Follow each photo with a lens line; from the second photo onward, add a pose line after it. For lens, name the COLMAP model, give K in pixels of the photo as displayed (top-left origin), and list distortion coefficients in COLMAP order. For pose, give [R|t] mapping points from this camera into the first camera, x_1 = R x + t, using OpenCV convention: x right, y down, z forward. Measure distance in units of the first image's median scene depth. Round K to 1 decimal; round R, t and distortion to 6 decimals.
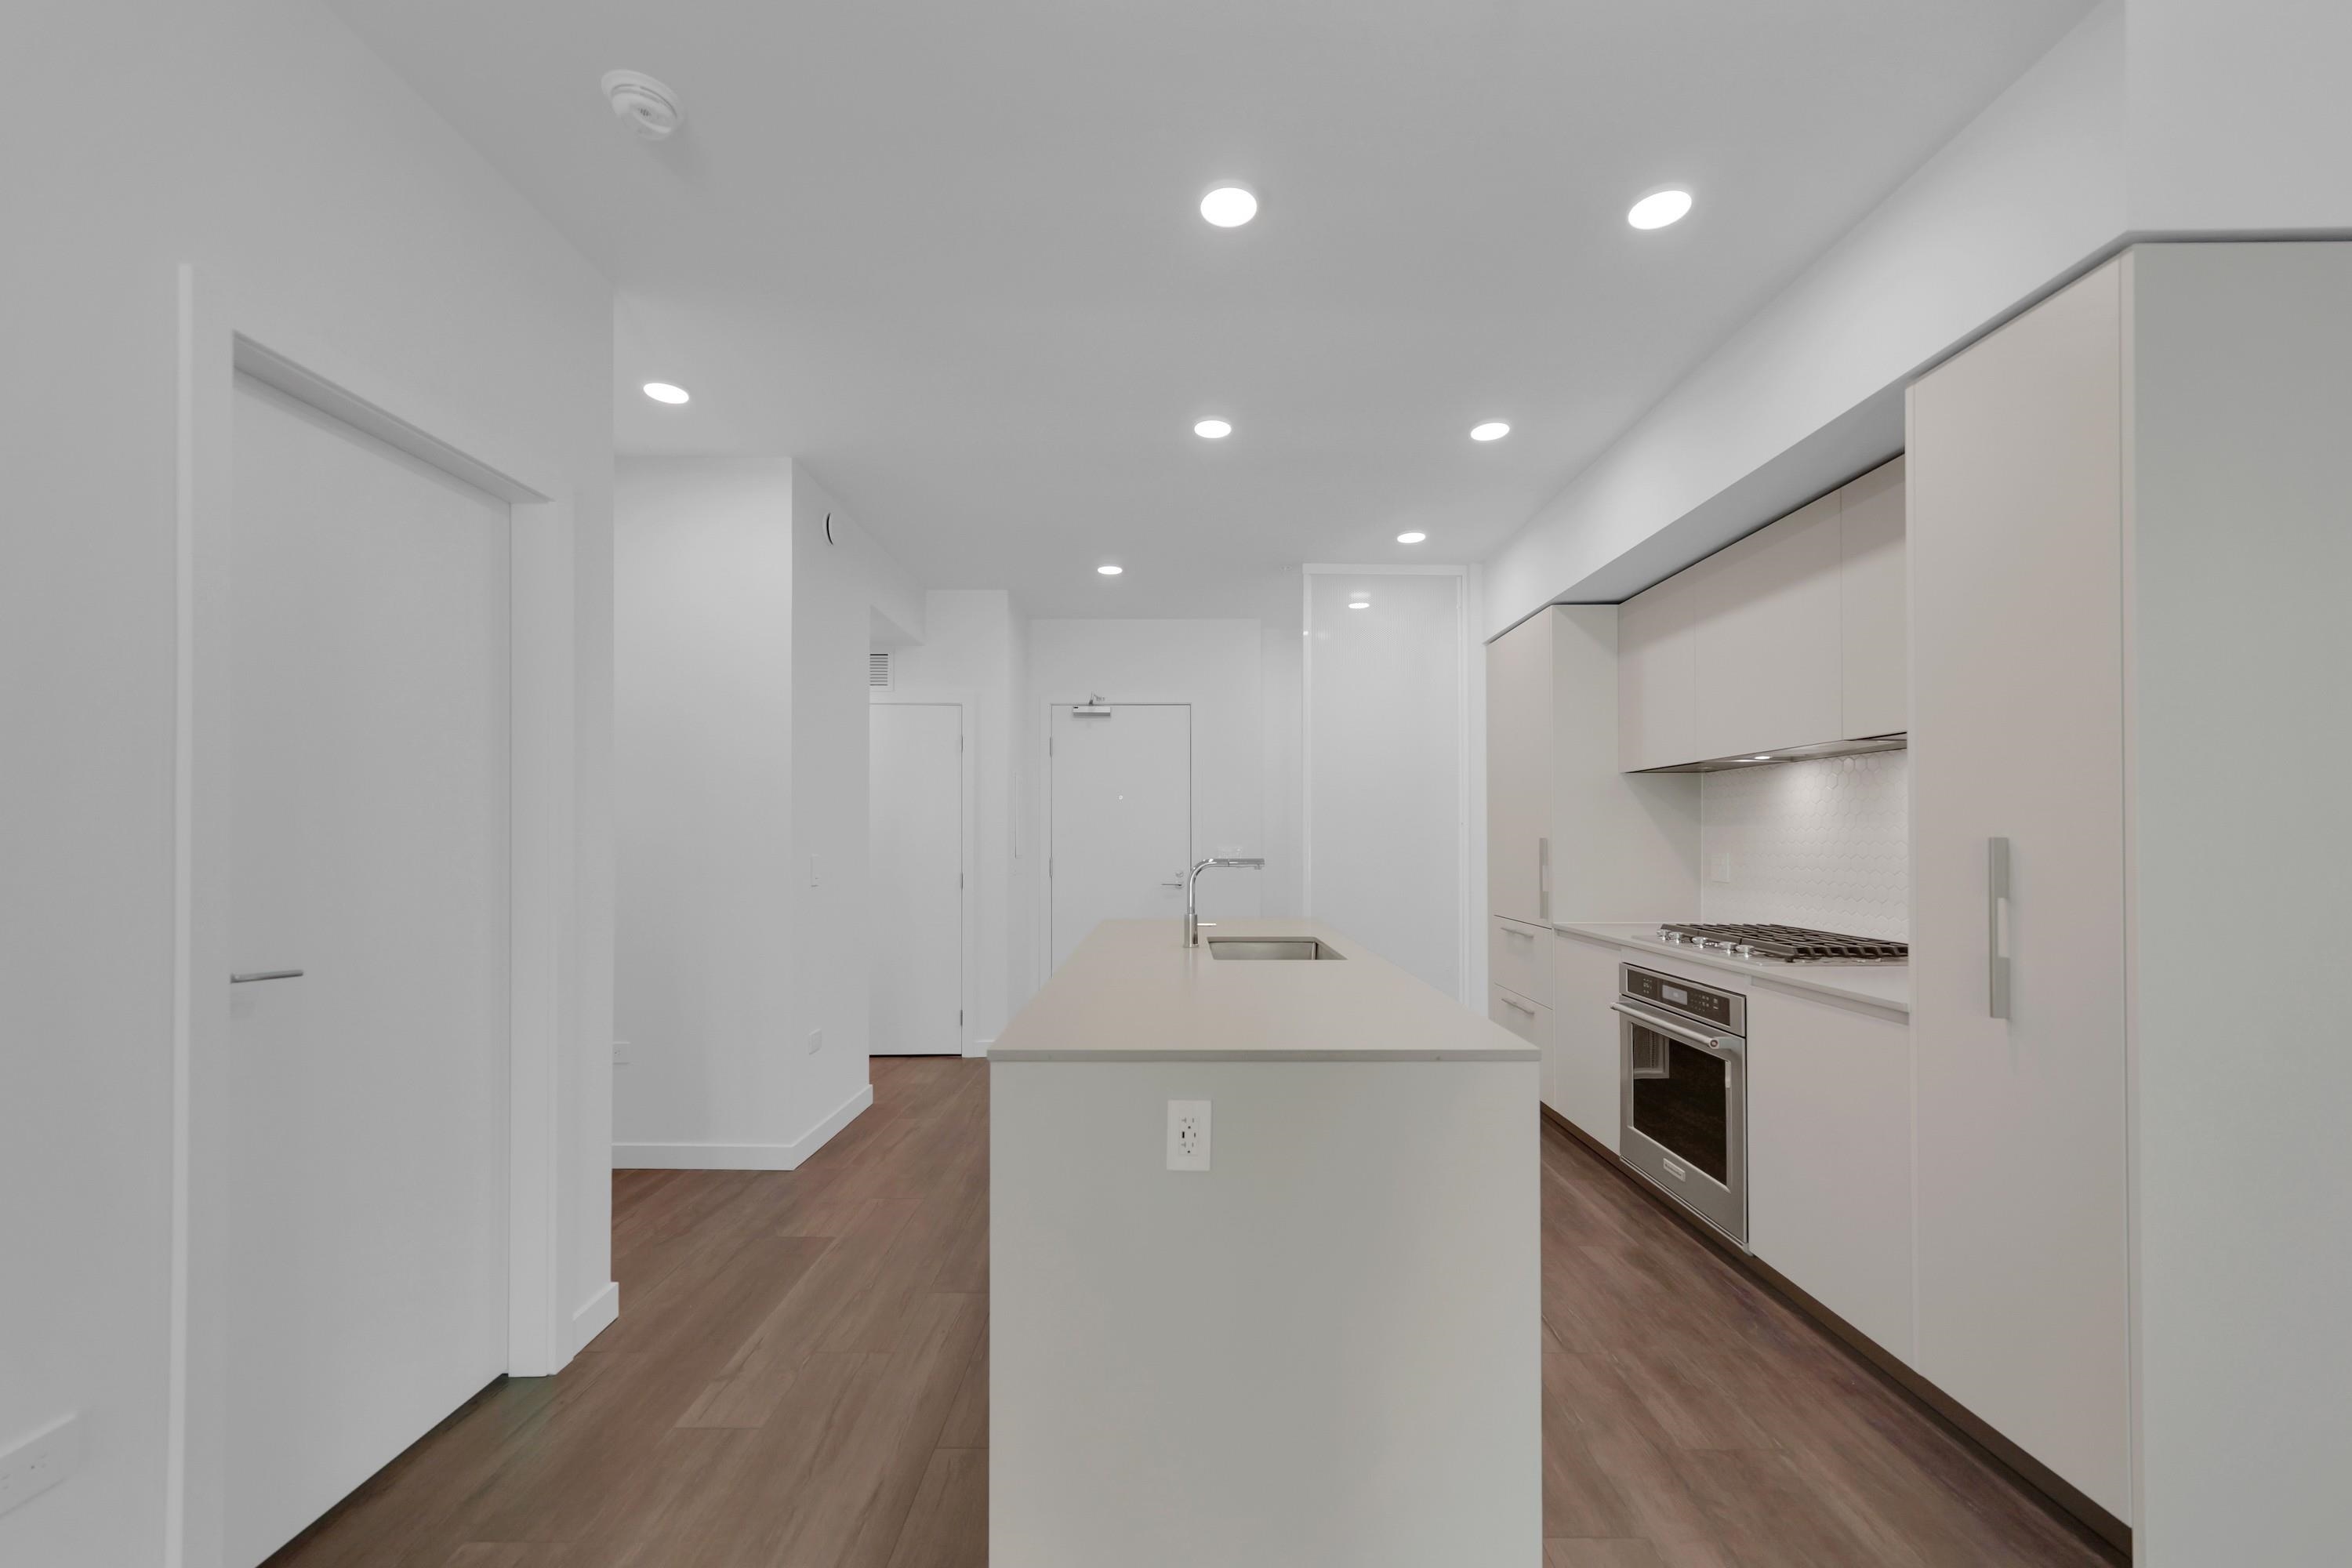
lens RADIAL K [[954.4, 0, 1173.3], [0, 954.4, 825.4], [0, 0, 1]] dist [0.001716, 0.000265]
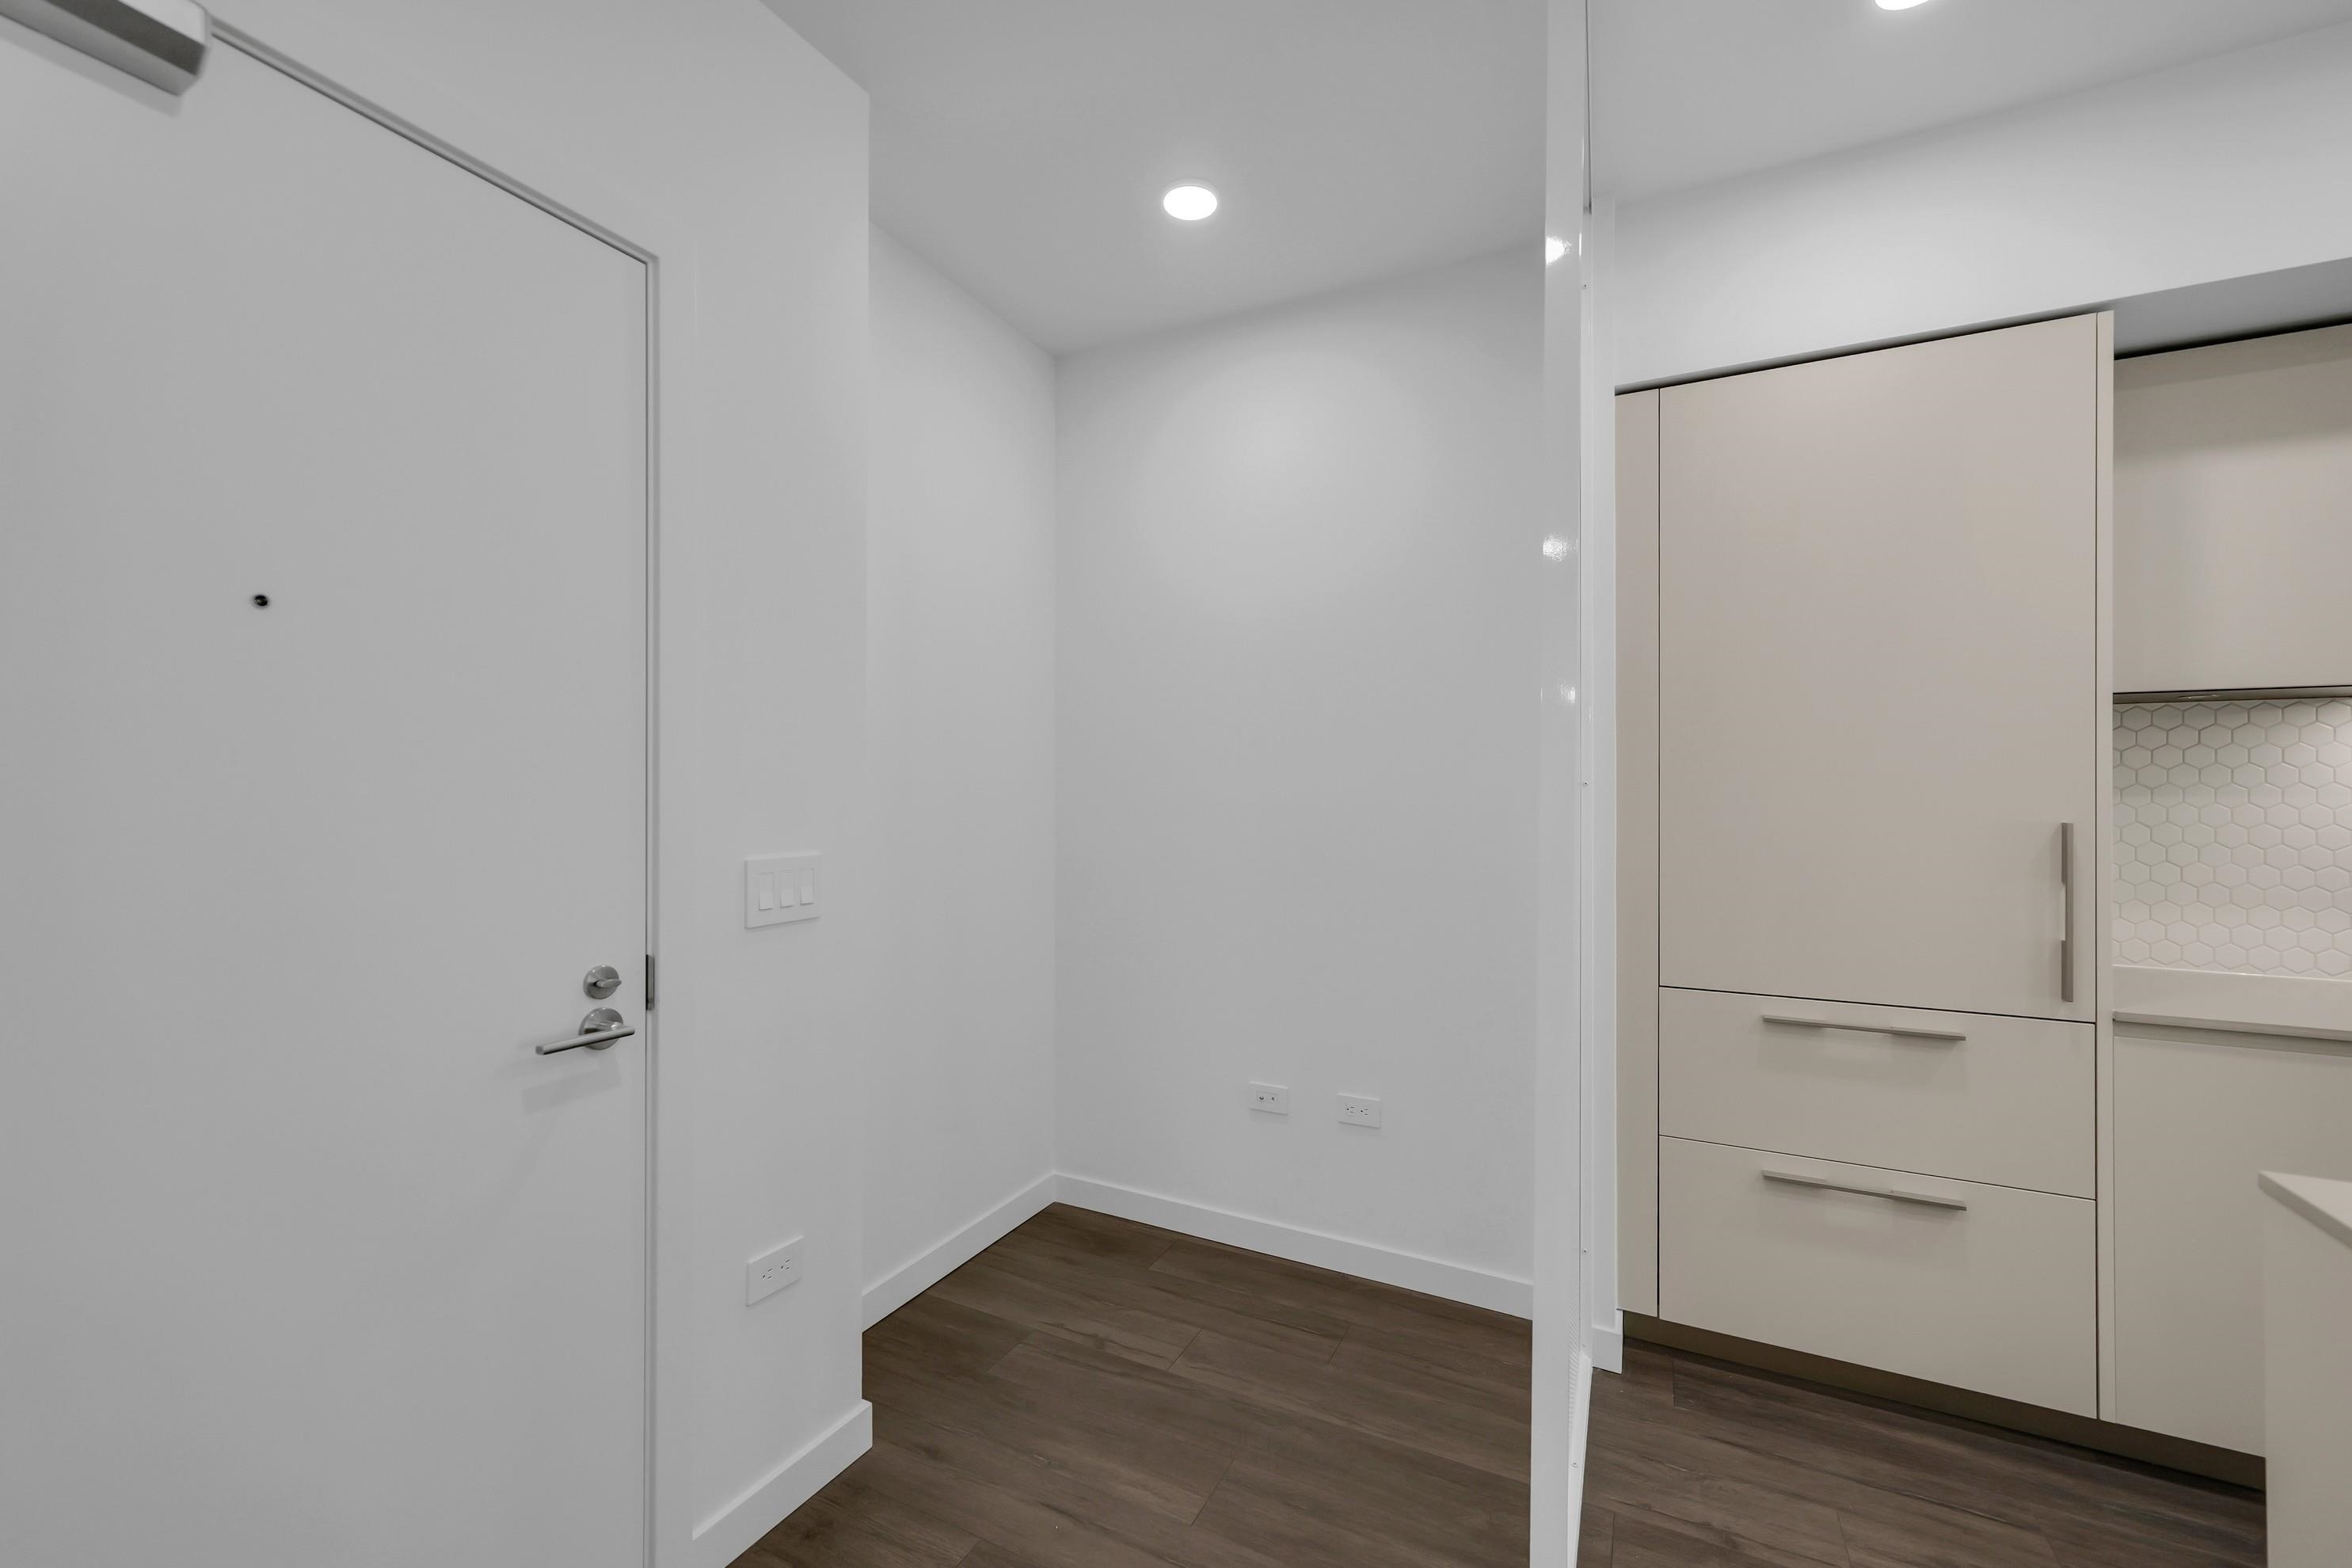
lens RADIAL K [[941.5, 0, 1176.0], [0, 941.5, 784.0], [0, 0, 1]] dist [-0.001129, -0.000180]
pose [[0.453435, 0.005448, 0.891273, -0.261407], [-0.014702, 0.999891, 0.001367, 0.001405], [-0.891168, -0.013723, 0.453466, 1.539027]]
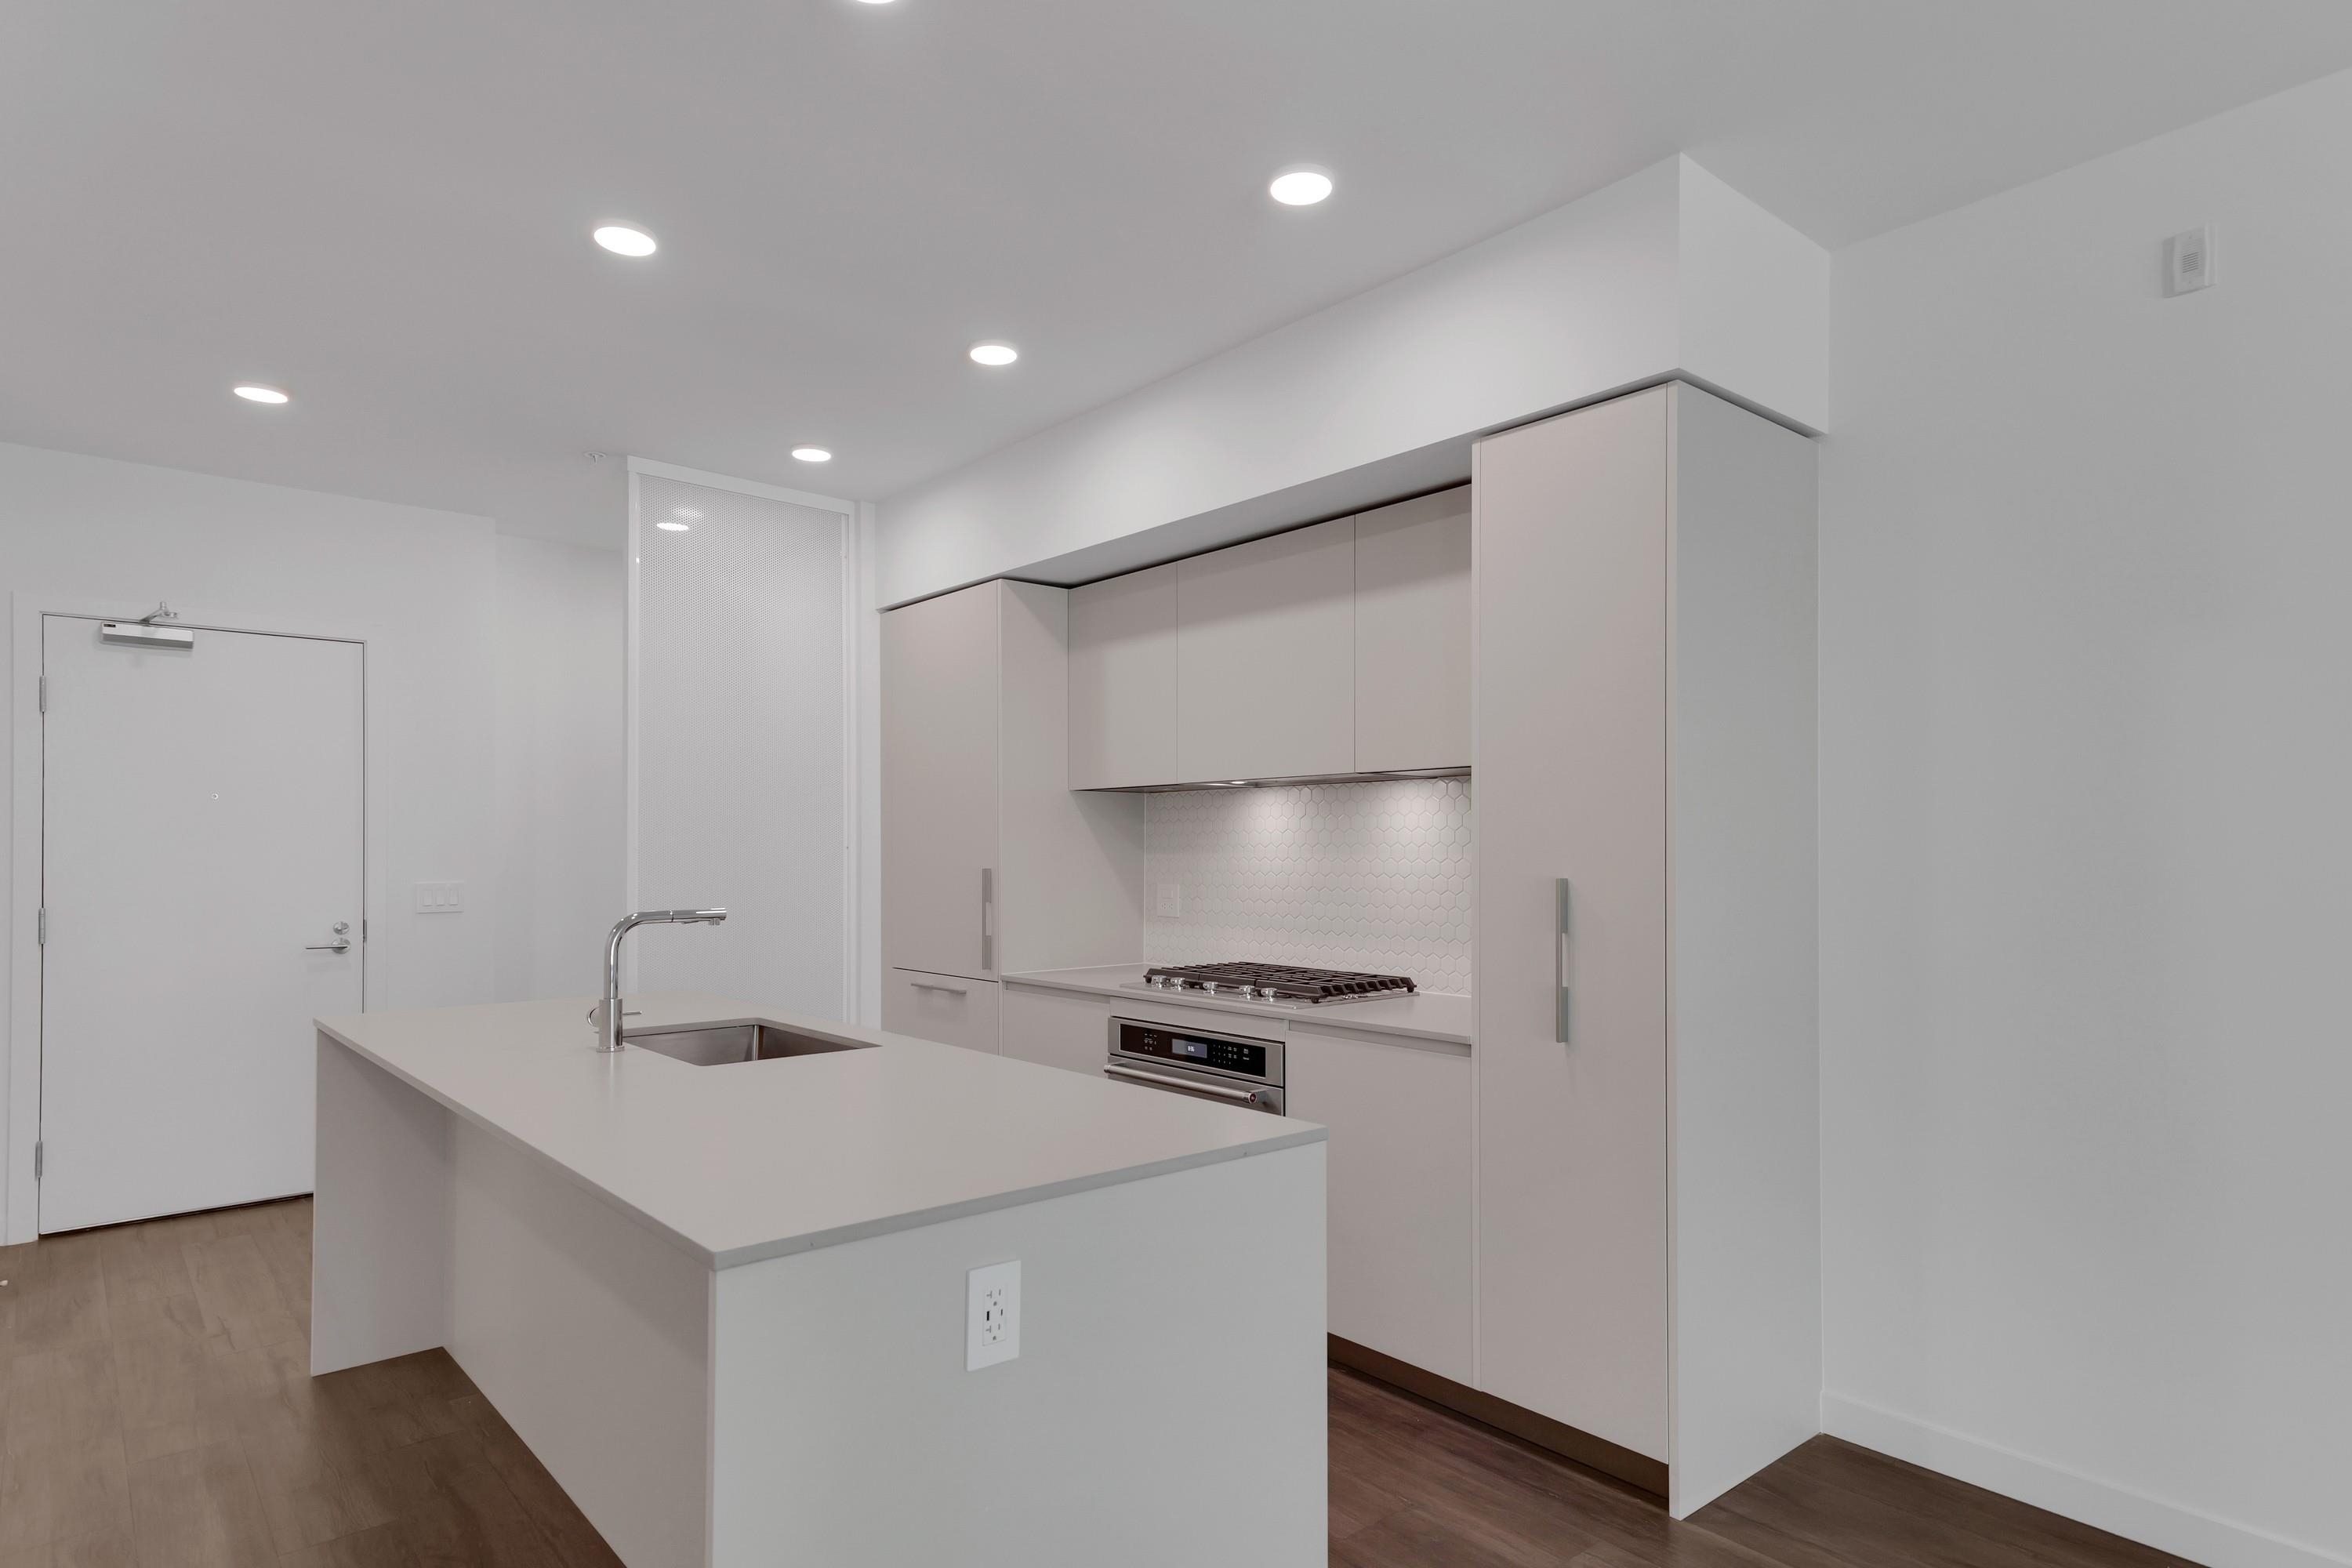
lens RADIAL K [[1311.2, 0, 1175.9], [0, 1311.2, 840.8], [0, 0, 1]] dist [0.036409, 0.000072]
pose [[0.758289, 0.003431, 0.651909, -0.274335], [-0.007173, 0.999970, 0.003081, -0.018988], [-0.651879, -0.007013, 0.758291, 0.083079]]
